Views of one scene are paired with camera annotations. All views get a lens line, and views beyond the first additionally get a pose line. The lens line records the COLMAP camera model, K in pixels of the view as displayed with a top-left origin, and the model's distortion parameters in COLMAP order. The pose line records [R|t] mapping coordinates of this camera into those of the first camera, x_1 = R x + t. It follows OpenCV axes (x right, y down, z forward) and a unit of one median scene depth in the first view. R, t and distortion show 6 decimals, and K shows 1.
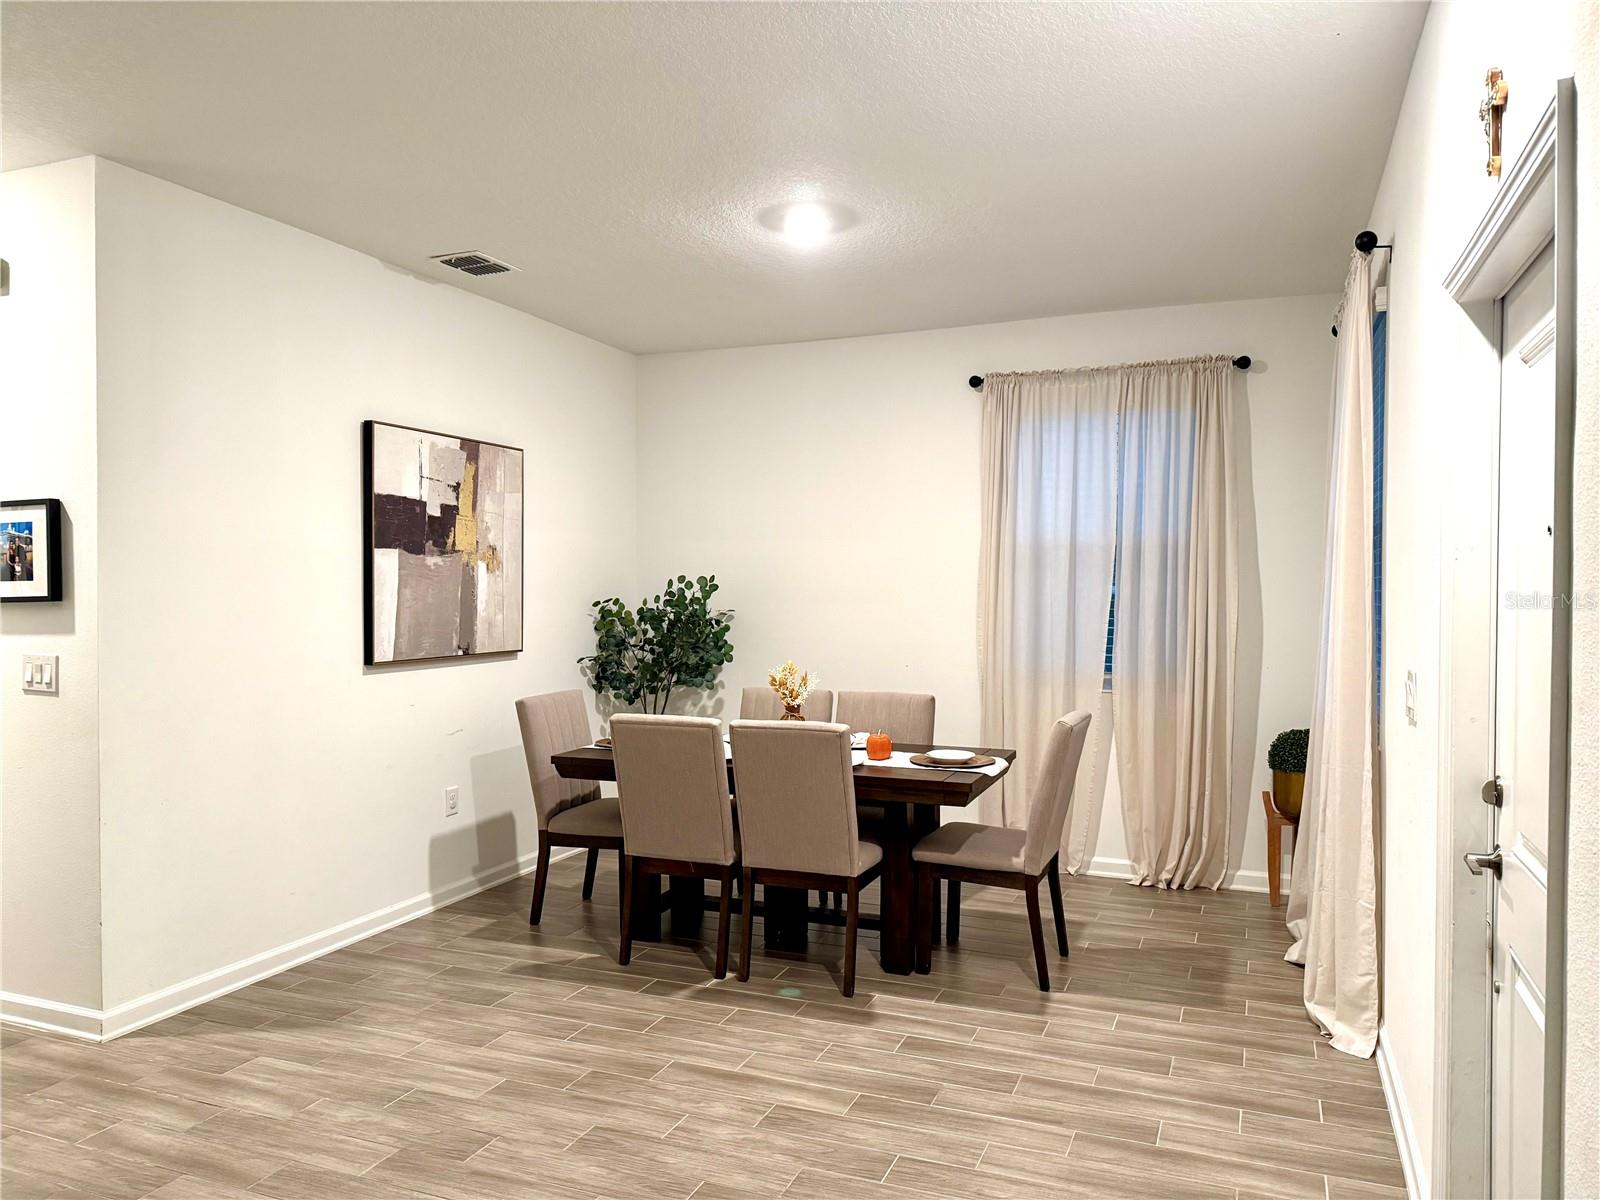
lens RADIAL K [[1134.4, 0, 800.0], [0, 1134.4, 600.0], [0, 0, 1]] dist [0.006378, 0.000858]
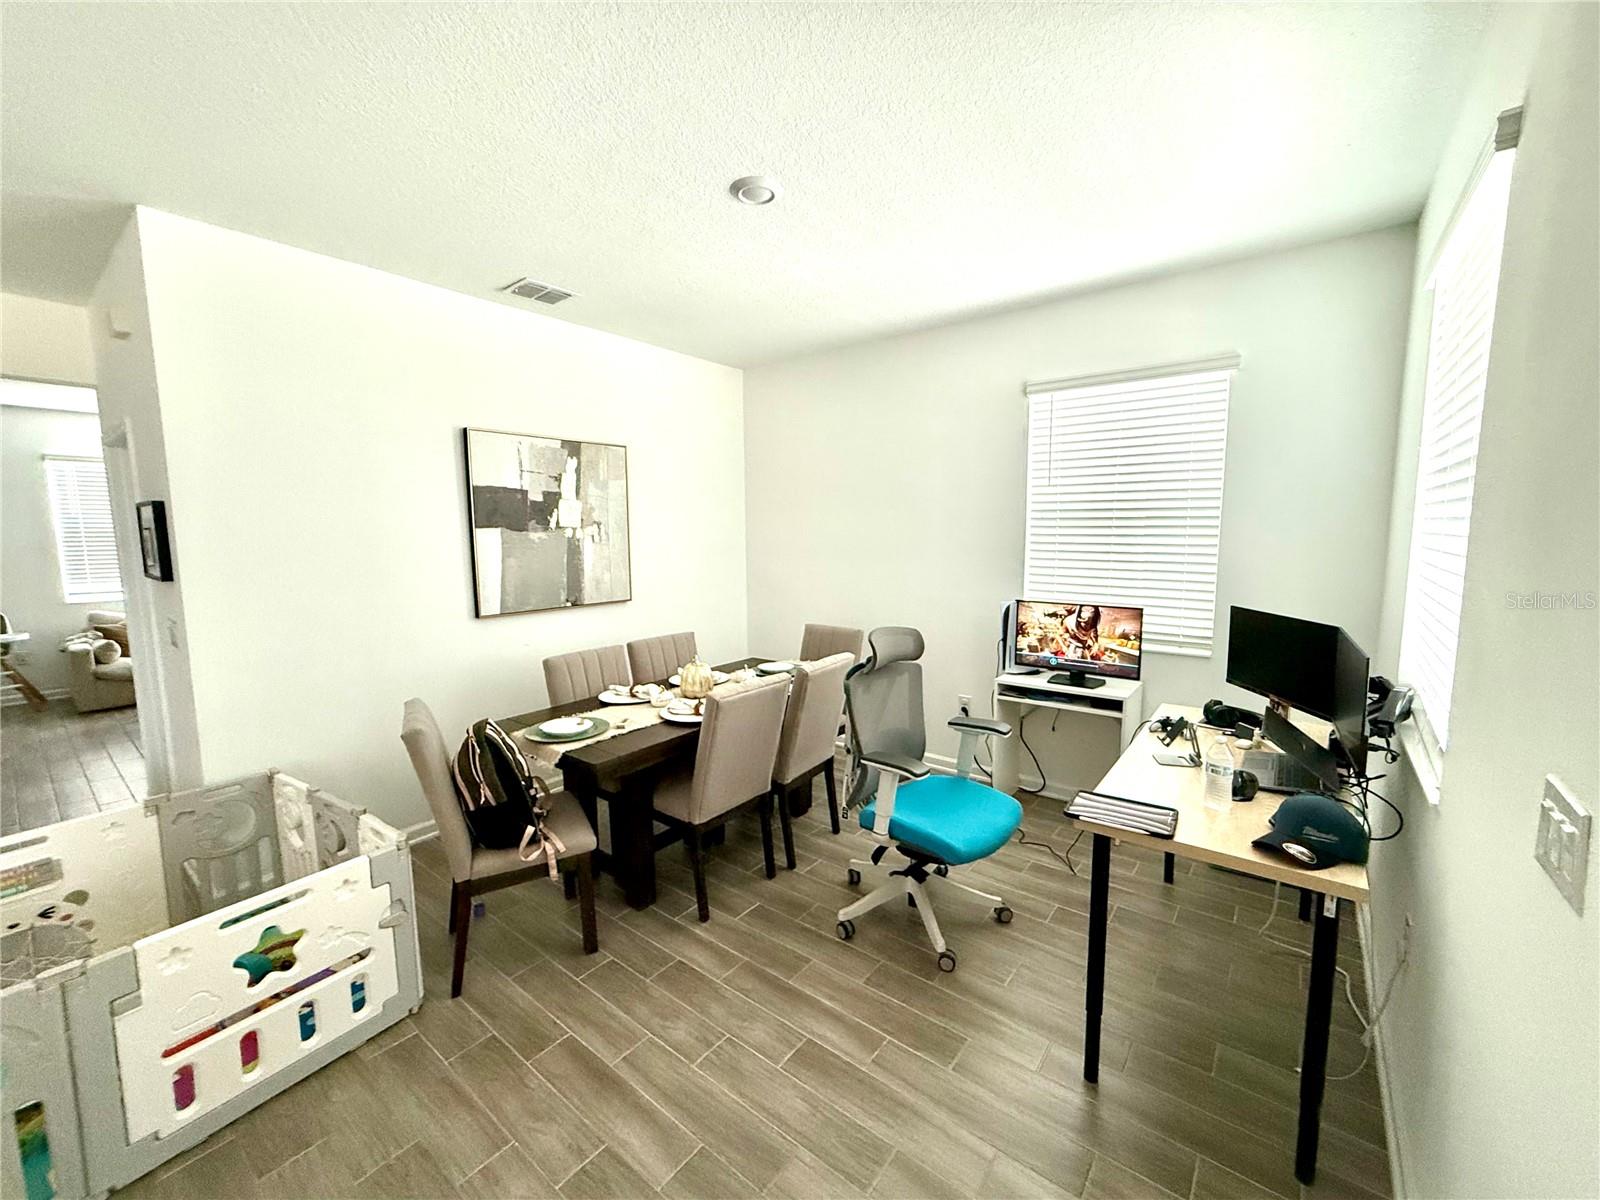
lens RADIAL K [[640.9, 0, 800.0], [0, 640.9, 600.0], [0, 0, 1]] dist [-0.002665, -0.000498]
pose [[0.962201, 0.028328, -0.270865, 0.166655], [0.000392, 0.994431, 0.105392, -0.038257], [0.272342, -0.101514, 0.956831, 0.369405]]
